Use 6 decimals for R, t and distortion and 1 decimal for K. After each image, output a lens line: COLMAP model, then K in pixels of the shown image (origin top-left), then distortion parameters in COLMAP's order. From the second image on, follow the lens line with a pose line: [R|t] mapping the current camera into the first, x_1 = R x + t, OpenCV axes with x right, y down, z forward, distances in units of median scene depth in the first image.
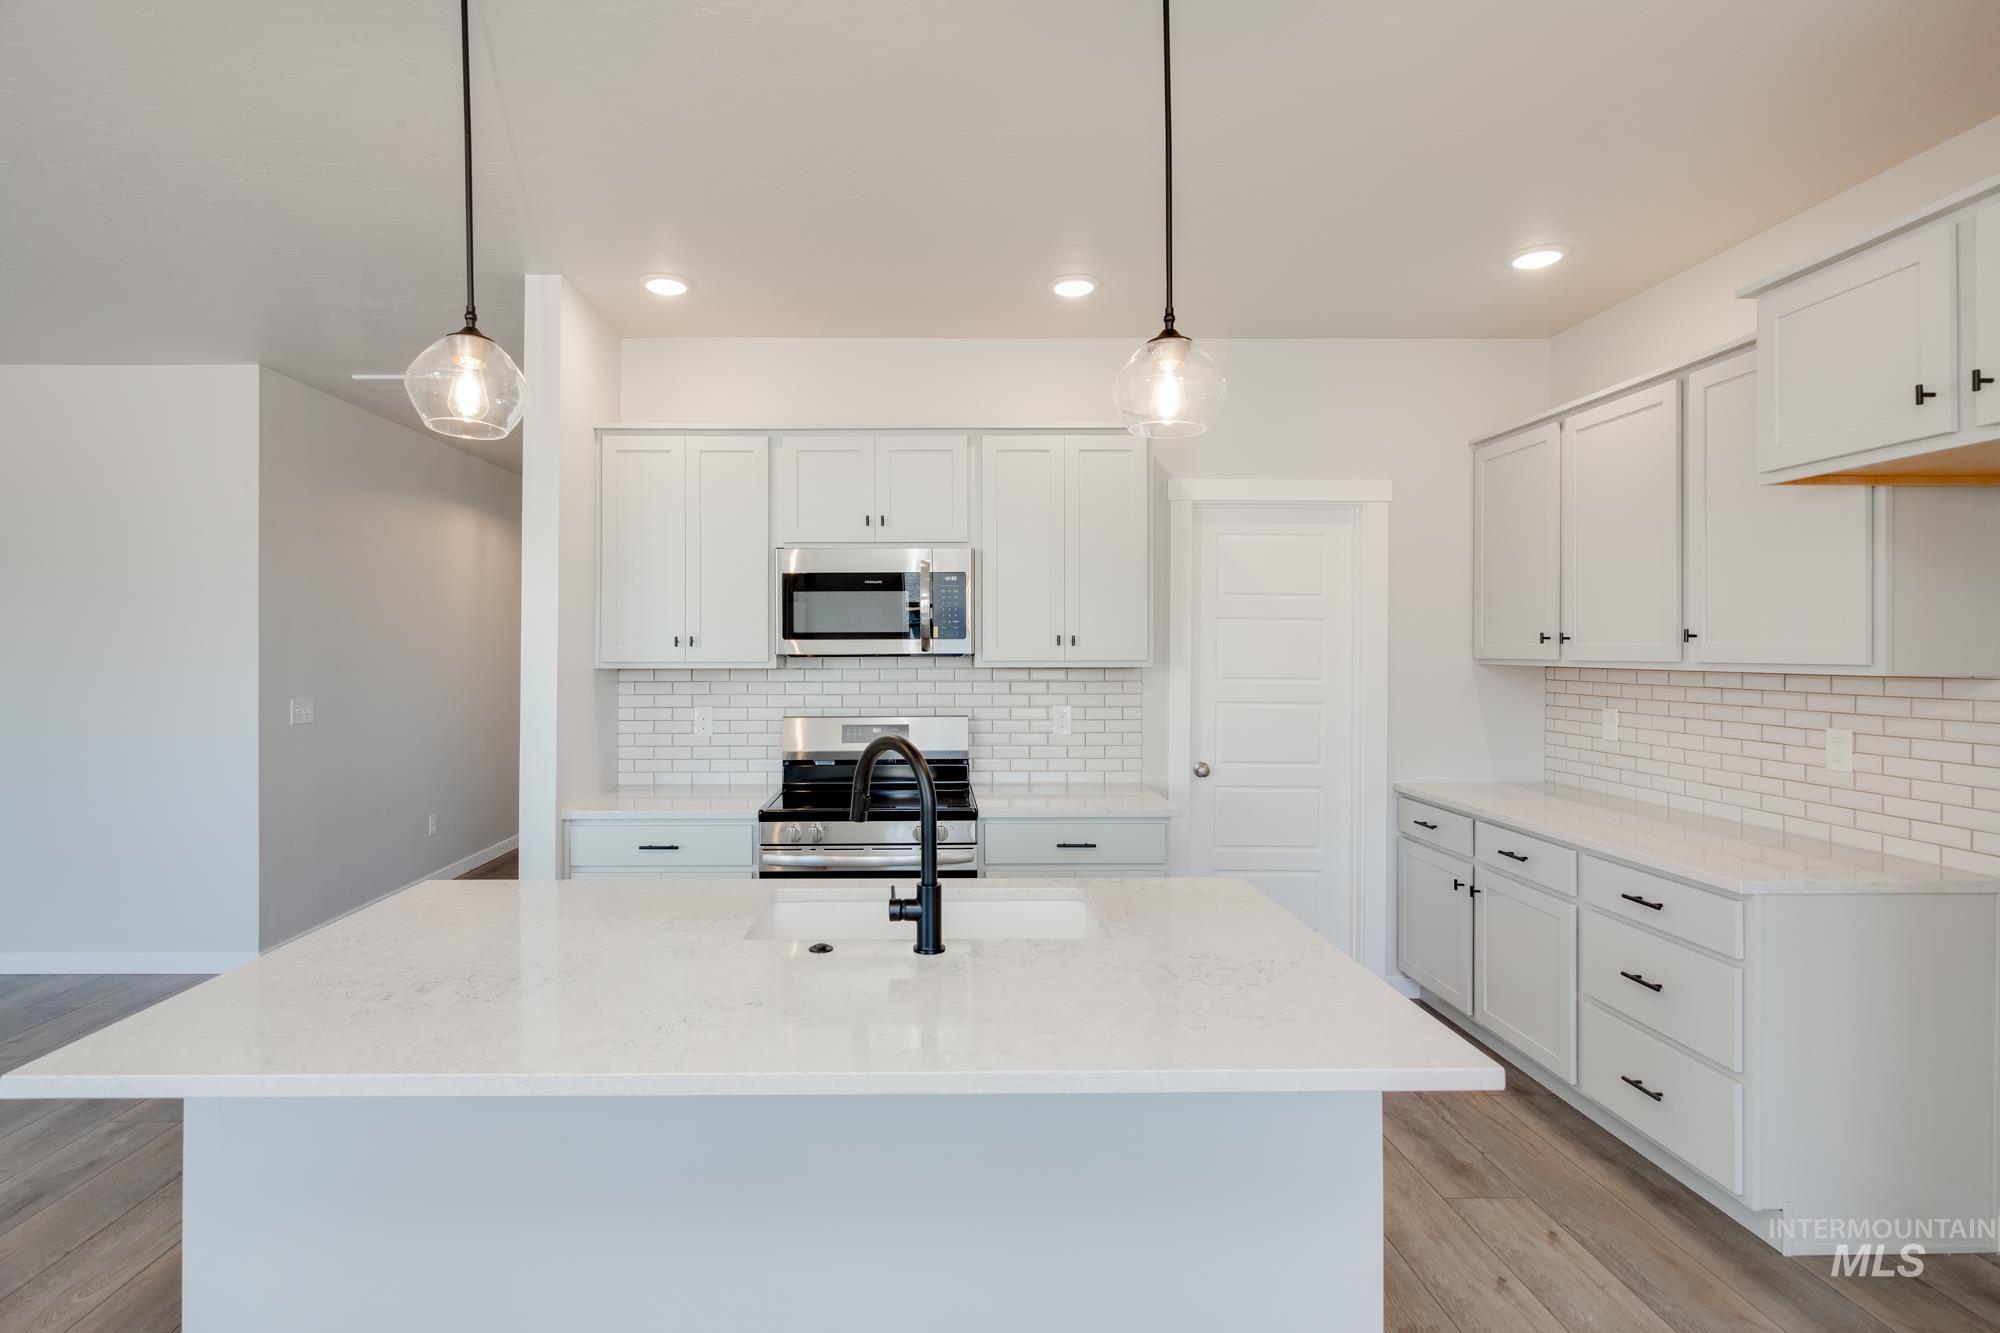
lens RADIAL K [[969.2, 0, 911.4], [0, 969.2, 645.1], [0, 0, 1]] dist [-0.001563, -0.000325]
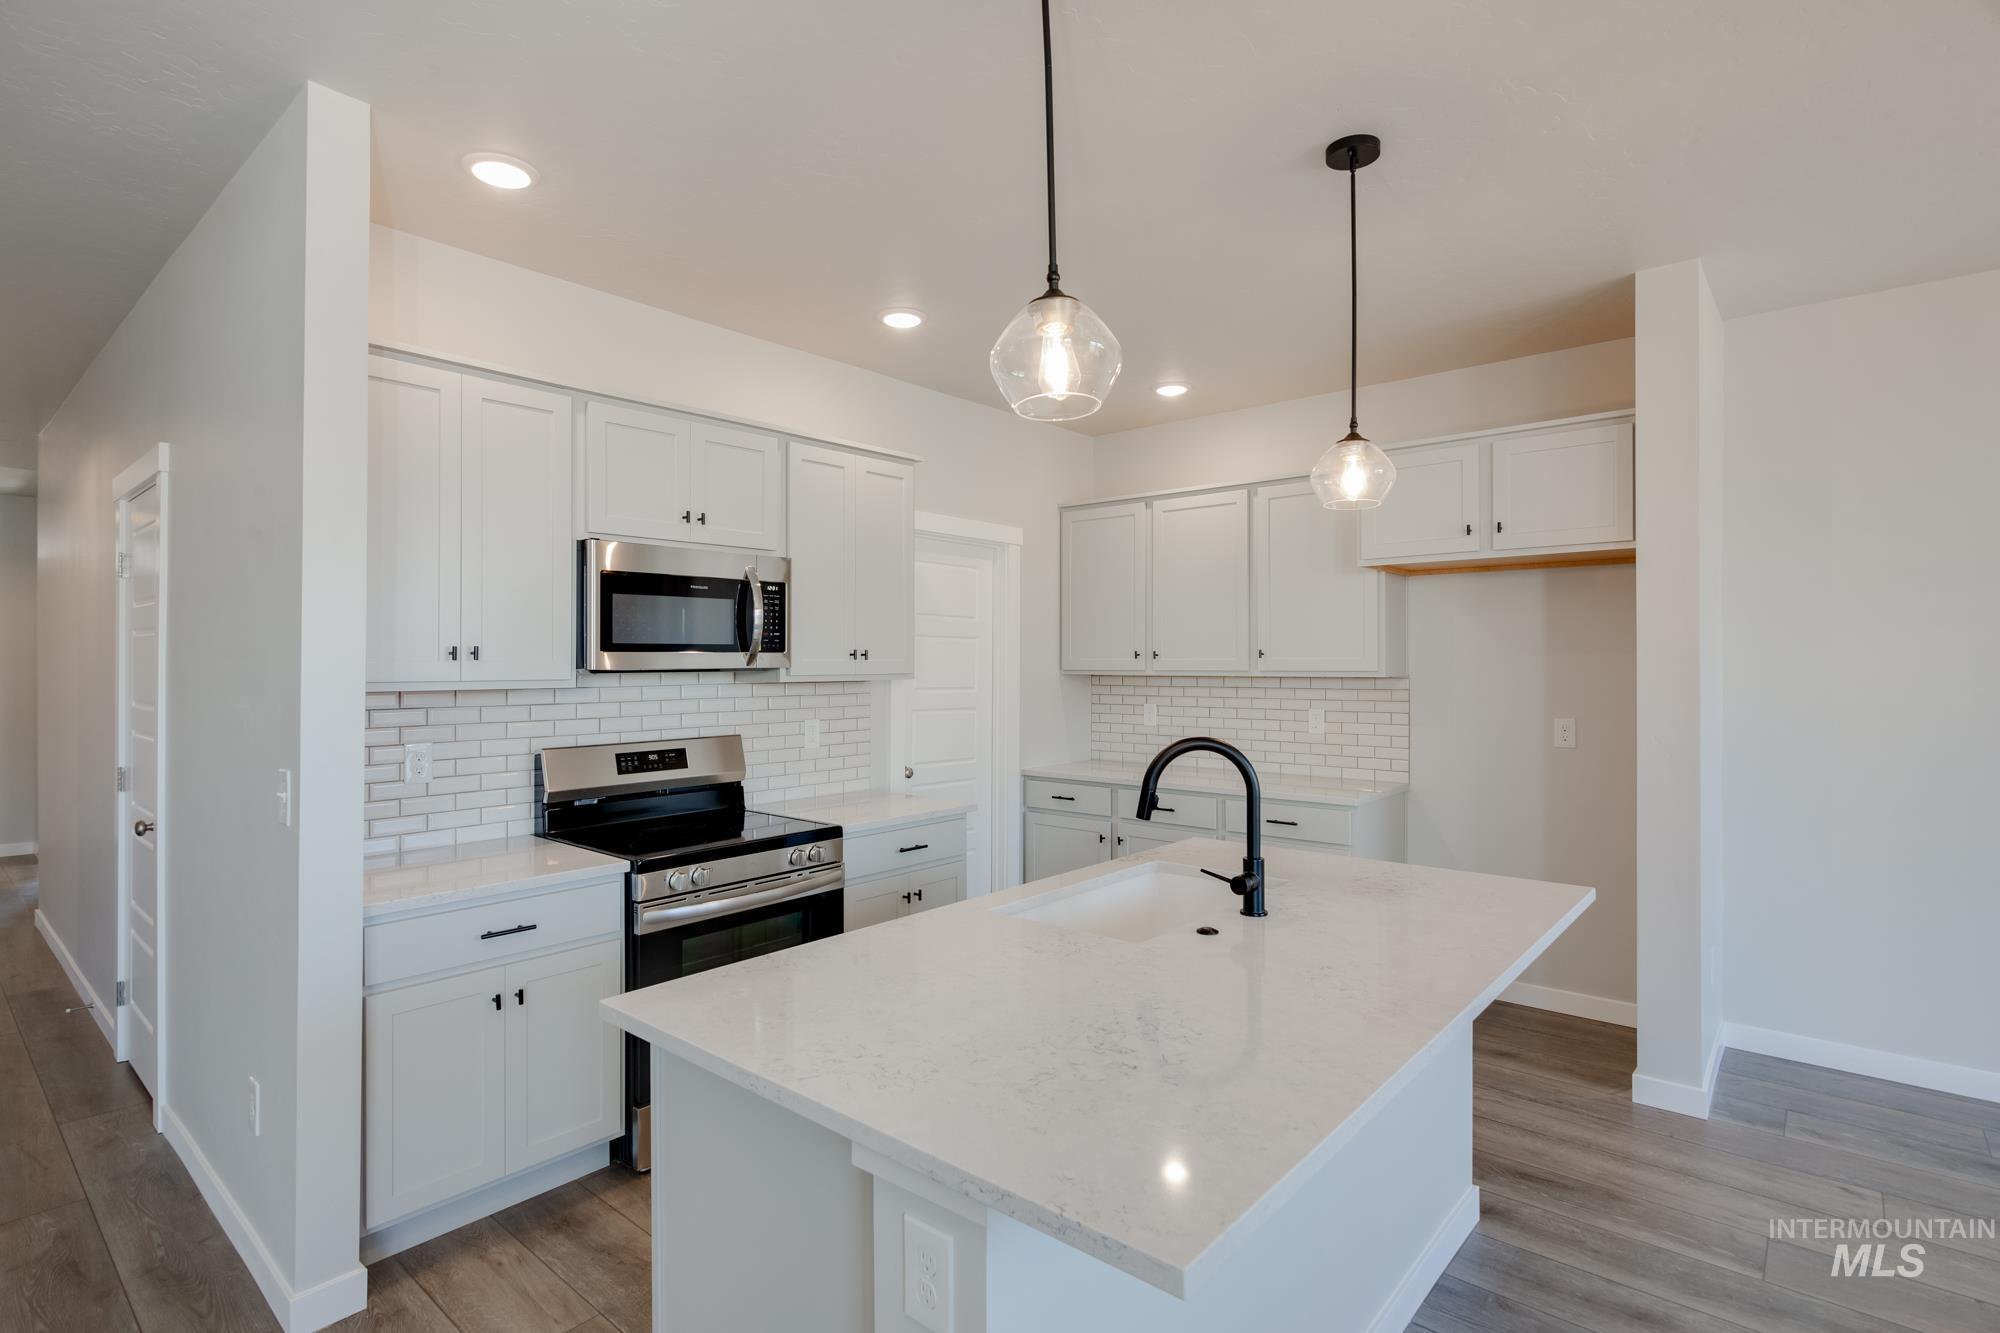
lens RADIAL K [[989.2, 0, 951.6], [0, 989.2, 663.6], [0, 0, 1]] dist [-0.006693, -0.000335]
pose [[0.664663, -0.001524, 0.747142, -0.543682], [-0.001434, 0.999993, 0.003316, 0.000914], [-0.747142, -0.003275, 0.664657, 0.223136]]
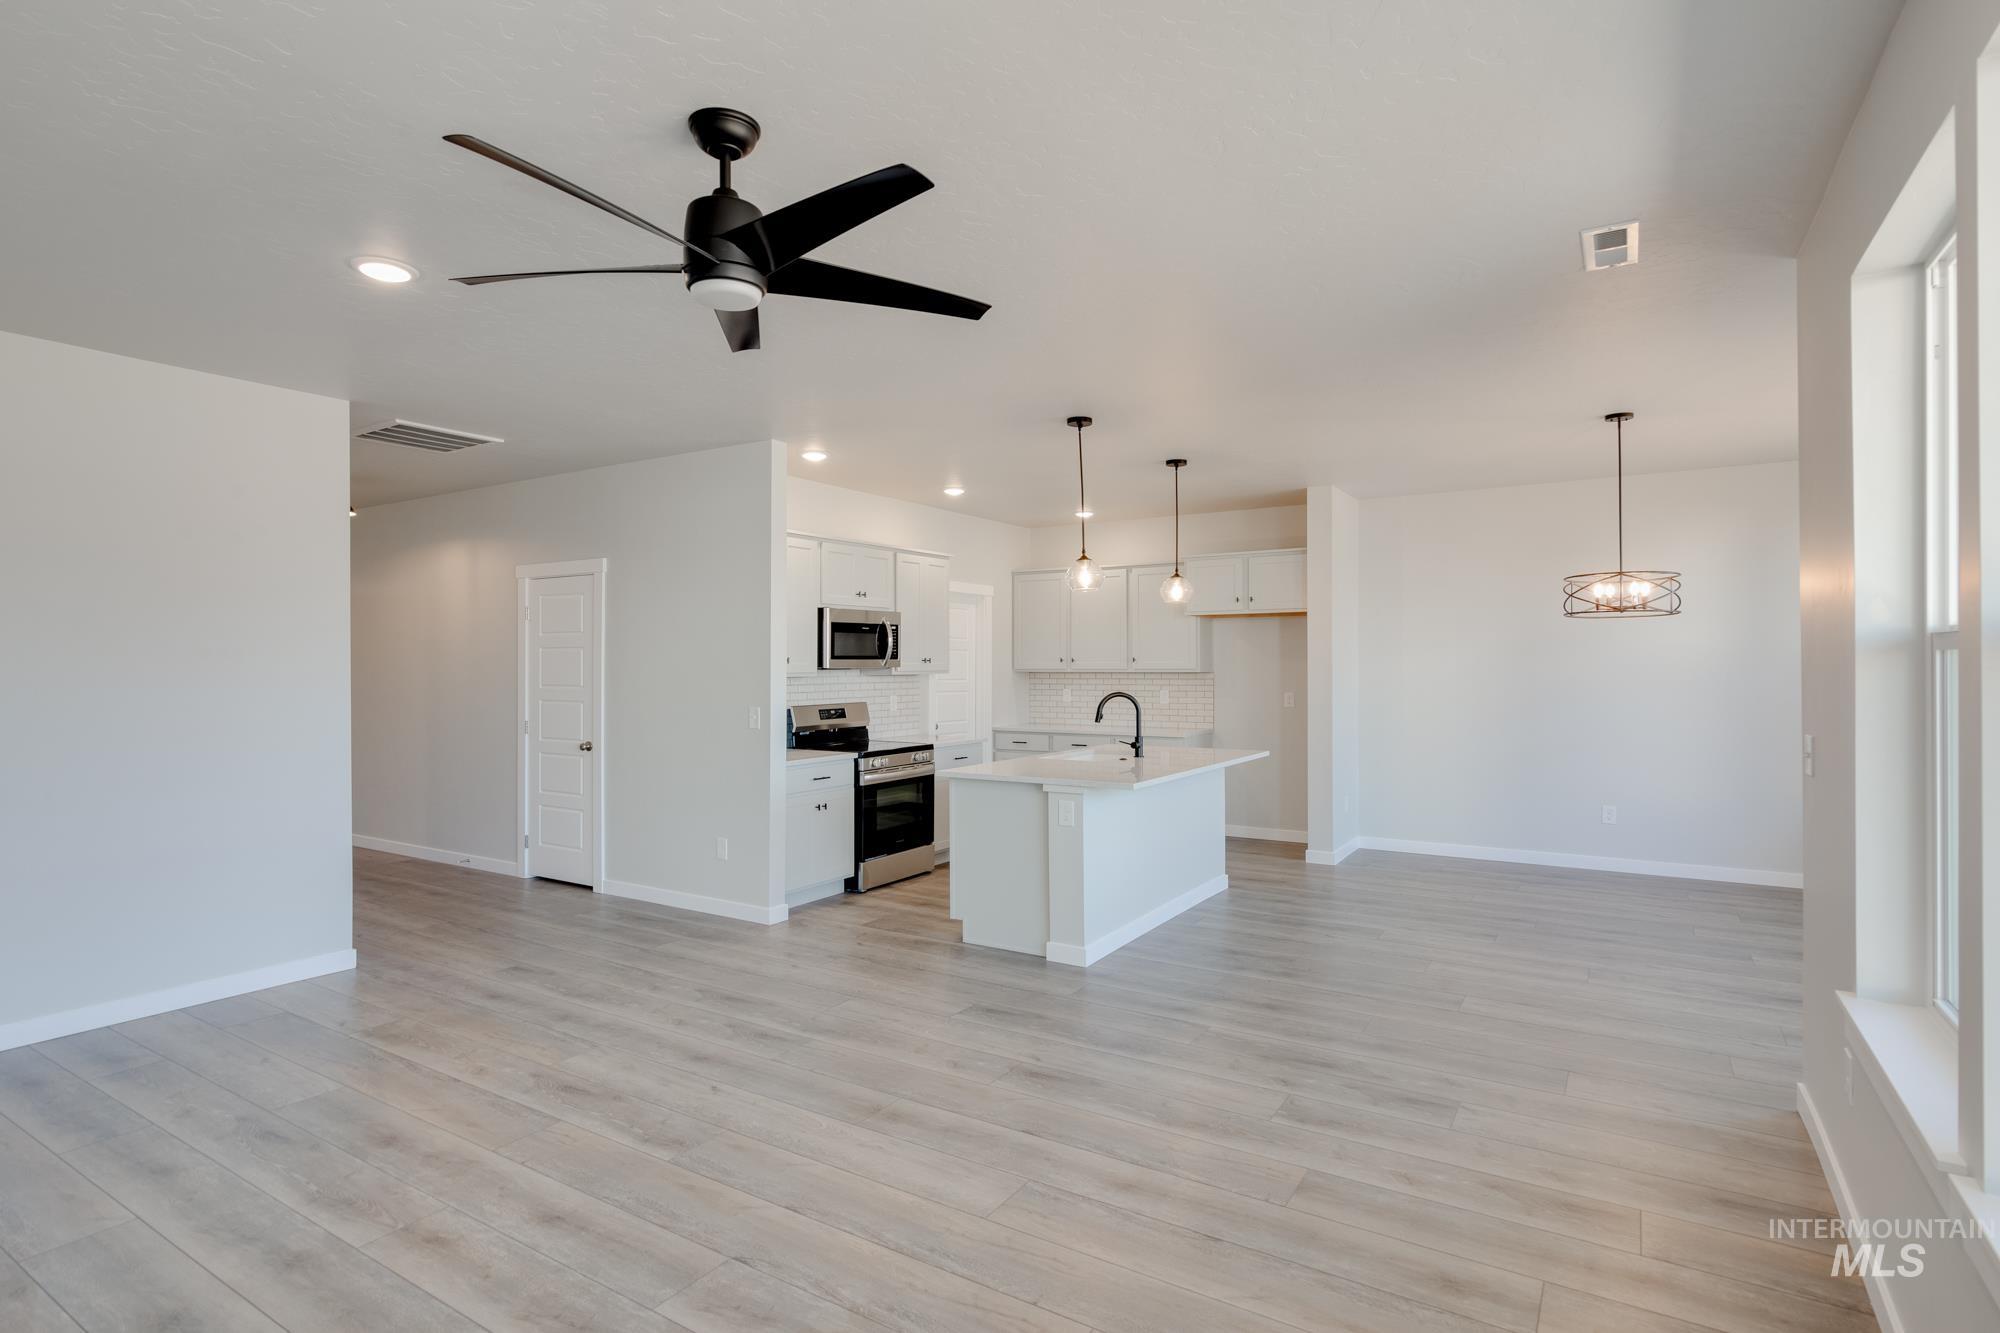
lens RADIAL K [[1005.5, 0, 898.0], [0, 1005.5, 666.7], [0, 0, 1]] dist [-0.001452, 0.000239]
pose [[0.600853, -0.002049, 0.799357, -1.467395], [-0.001828, 0.999991, 0.003937, -0.000351], [-0.799358, -0.003827, 0.600843, -0.179579]]
